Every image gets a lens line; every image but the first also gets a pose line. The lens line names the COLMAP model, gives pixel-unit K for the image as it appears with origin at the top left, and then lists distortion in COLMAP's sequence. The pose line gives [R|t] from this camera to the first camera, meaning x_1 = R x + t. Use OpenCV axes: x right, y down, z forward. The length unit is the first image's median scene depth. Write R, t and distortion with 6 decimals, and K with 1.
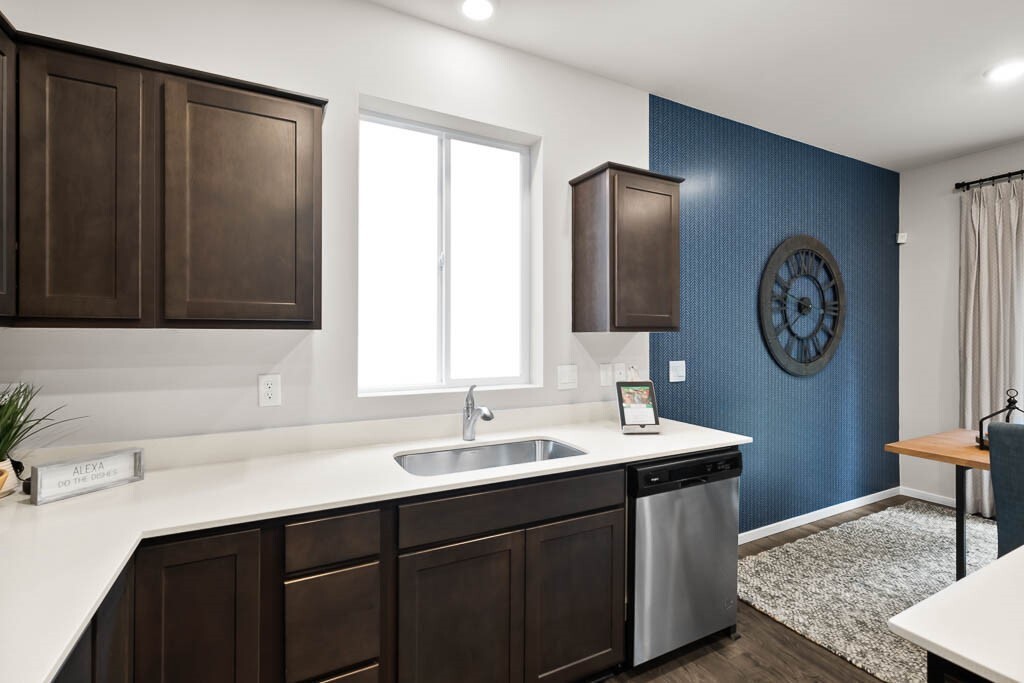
lens RADIAL K [[471.4, 0, 509.0], [0, 471.4, 335.4], [0, 0, 1]] dist [-0.000423, 0.000166]
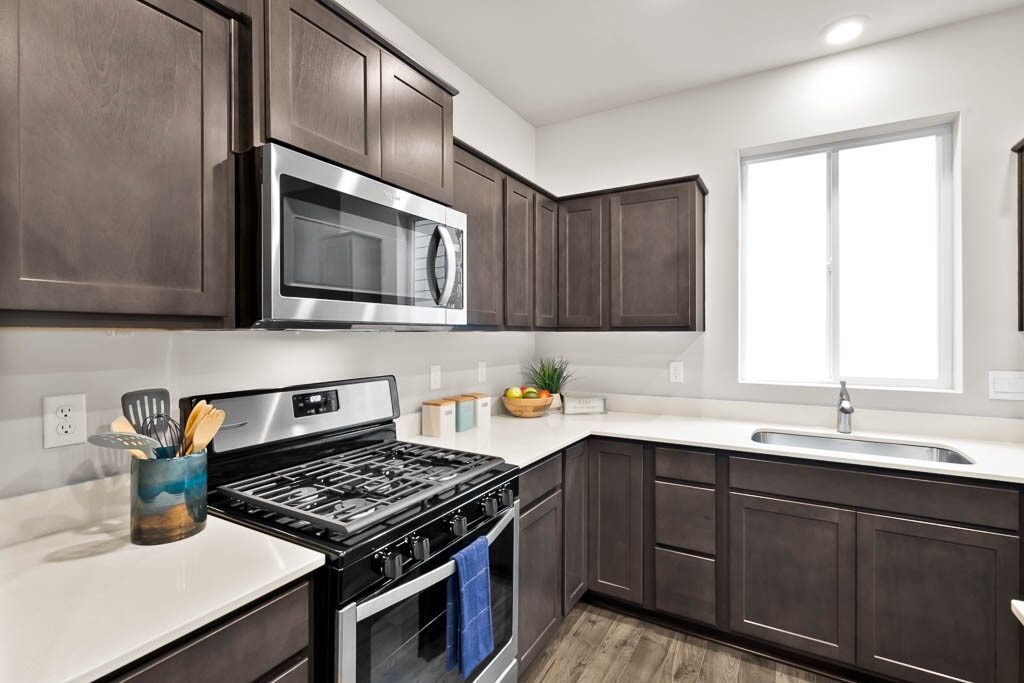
lens RADIAL K [[446.1, 0, 513.4], [0, 446.1, 333.6], [0, 0, 1]] dist [0.000028, 0.000081]
pose [[0.531906, -0.005015, -0.846788, 0.349321], [0.002618, 0.999987, -0.004278, -0.001130], [0.846799, 0.000059, 0.531913, -0.164284]]
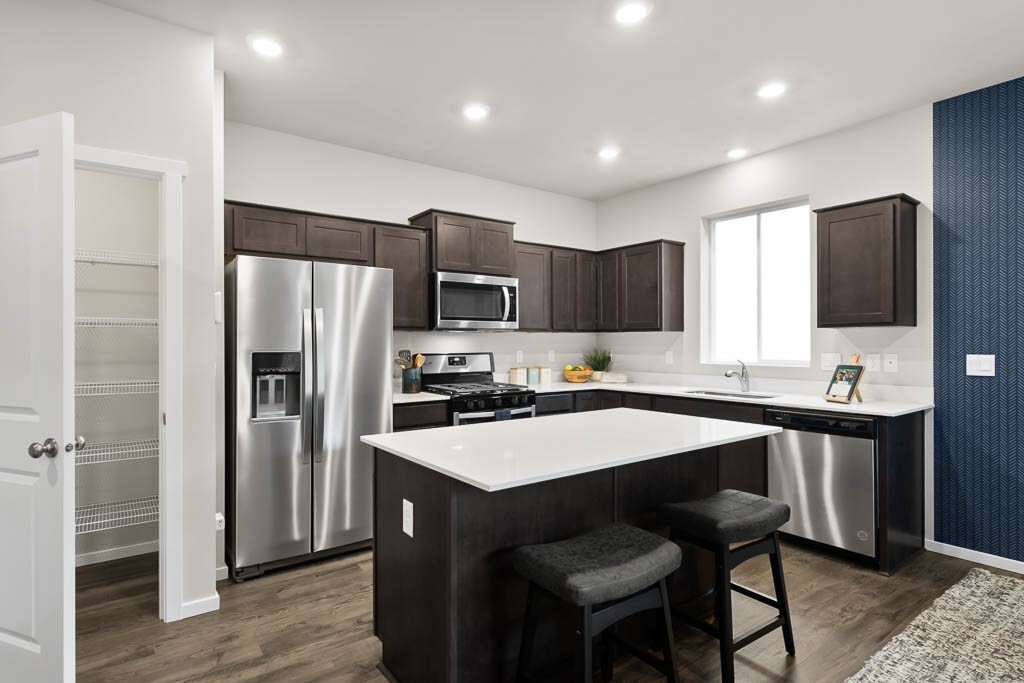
lens RADIAL K [[500.7, 0, 512.0], [0, 500.7, 341.5], [0, 0, 1]] dist [0.003429, 0.000327]
pose [[0.155938, -0.002853, -0.987763, 1.511000], [0.003232, 0.999992, -0.002378, 0.032446], [0.987762, -0.002822, 0.155945, -0.146256]]
